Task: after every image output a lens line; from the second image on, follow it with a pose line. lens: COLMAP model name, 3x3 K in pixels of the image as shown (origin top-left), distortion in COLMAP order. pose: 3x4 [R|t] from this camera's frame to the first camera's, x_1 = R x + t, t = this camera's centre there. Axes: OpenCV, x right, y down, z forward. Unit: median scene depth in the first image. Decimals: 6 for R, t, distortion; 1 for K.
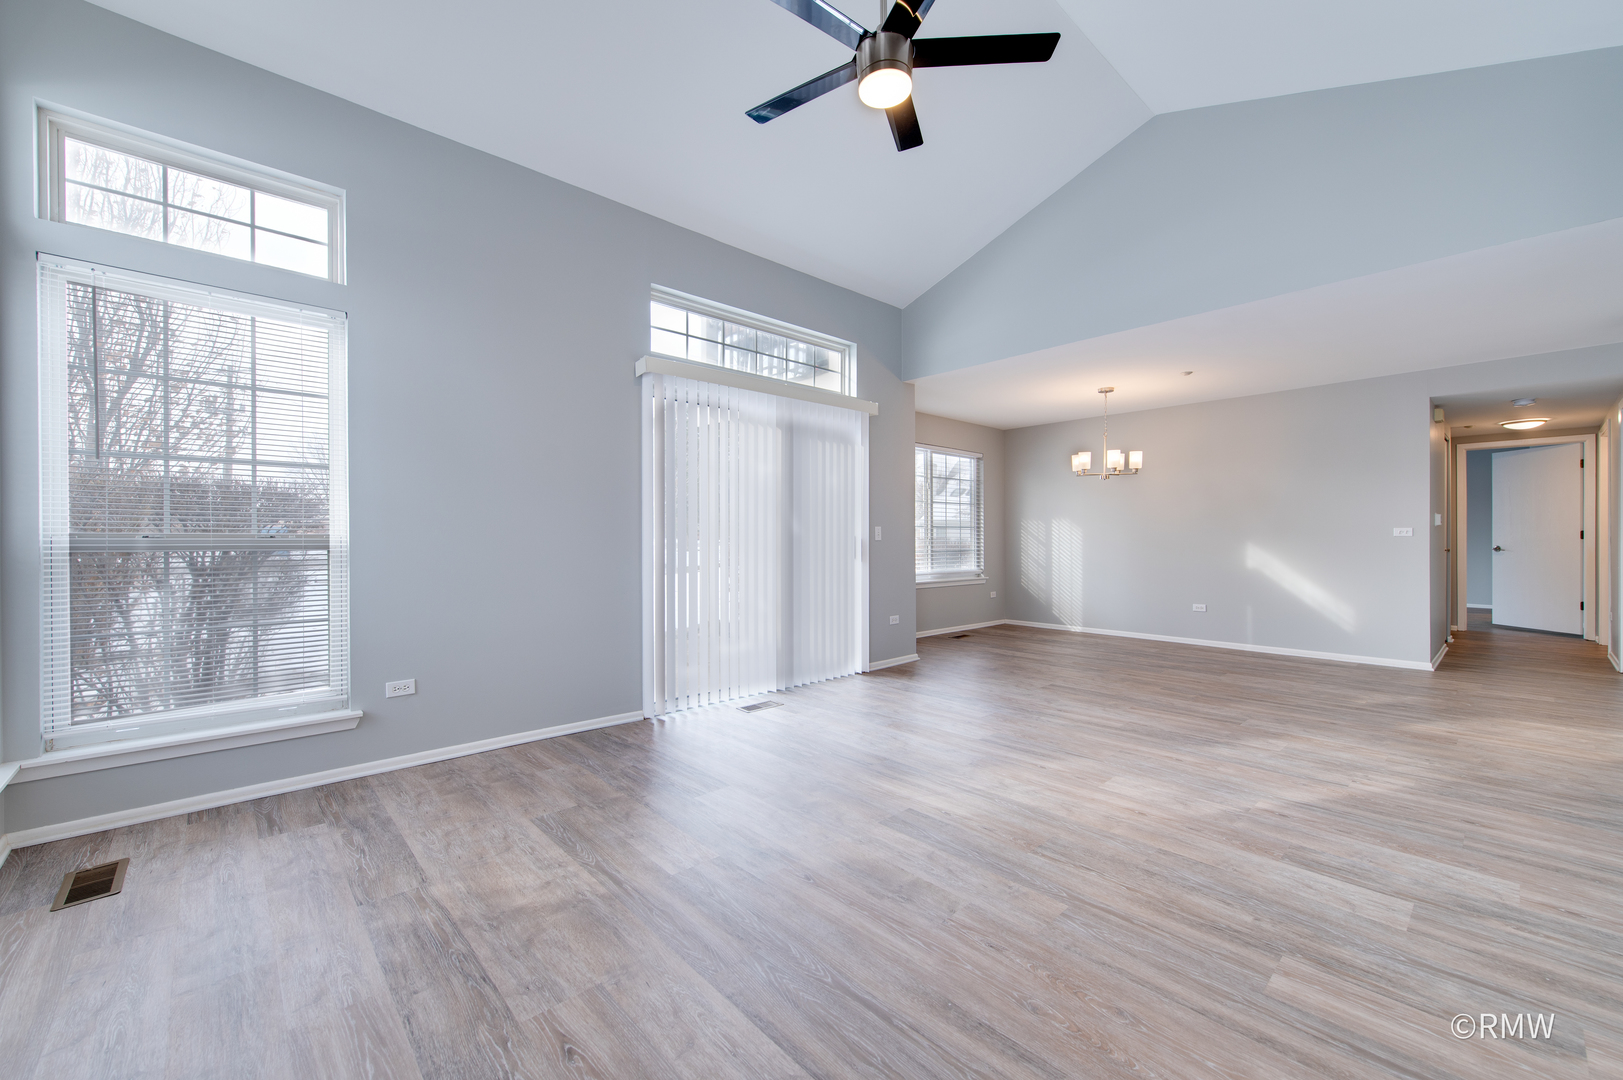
lens RADIAL K [[646.3, 0, 811.1], [0, 646.3, 539.5], [0, 0, 1]] dist [0.001807, 0.000163]
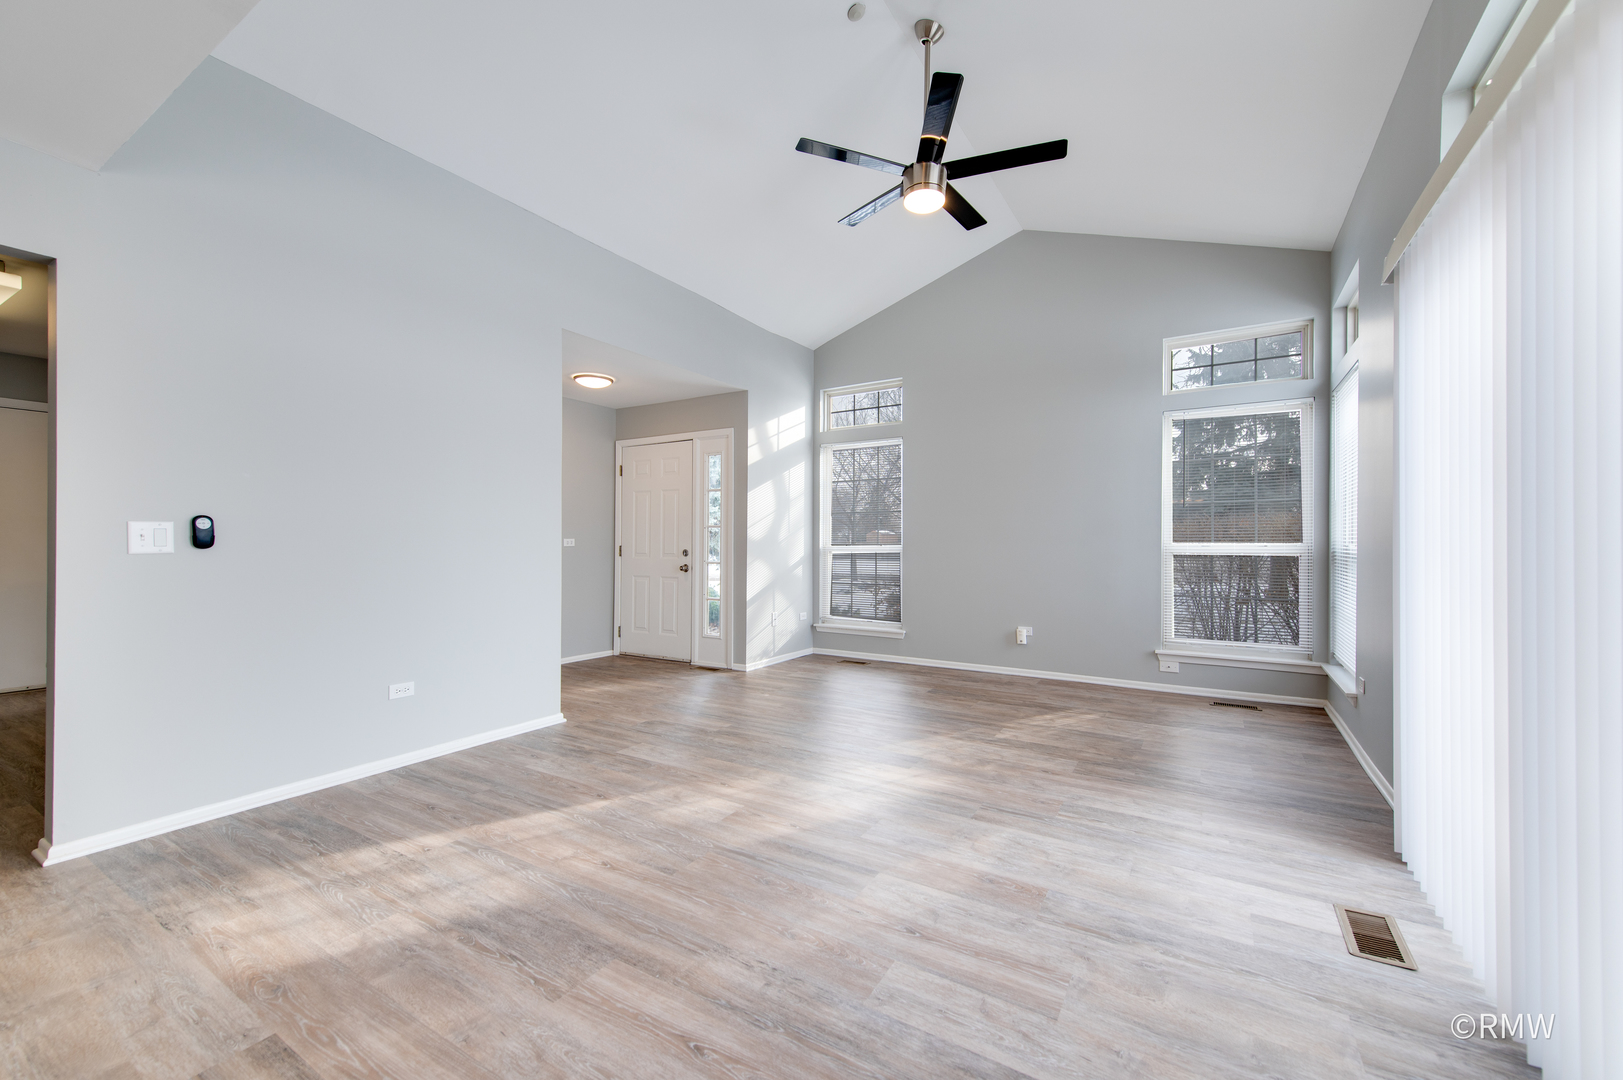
lens RADIAL K [[646.3, 0, 808.3], [0, 646.3, 538.5], [0, 0, 1]] dist [0.001807, 0.000163]
pose [[-0.964593, -0.002543, -0.263730, 0.705159], [-0.001765, 0.999993, -0.003188, -0.019110], [0.263737, -0.002610, -0.964591, 2.275472]]
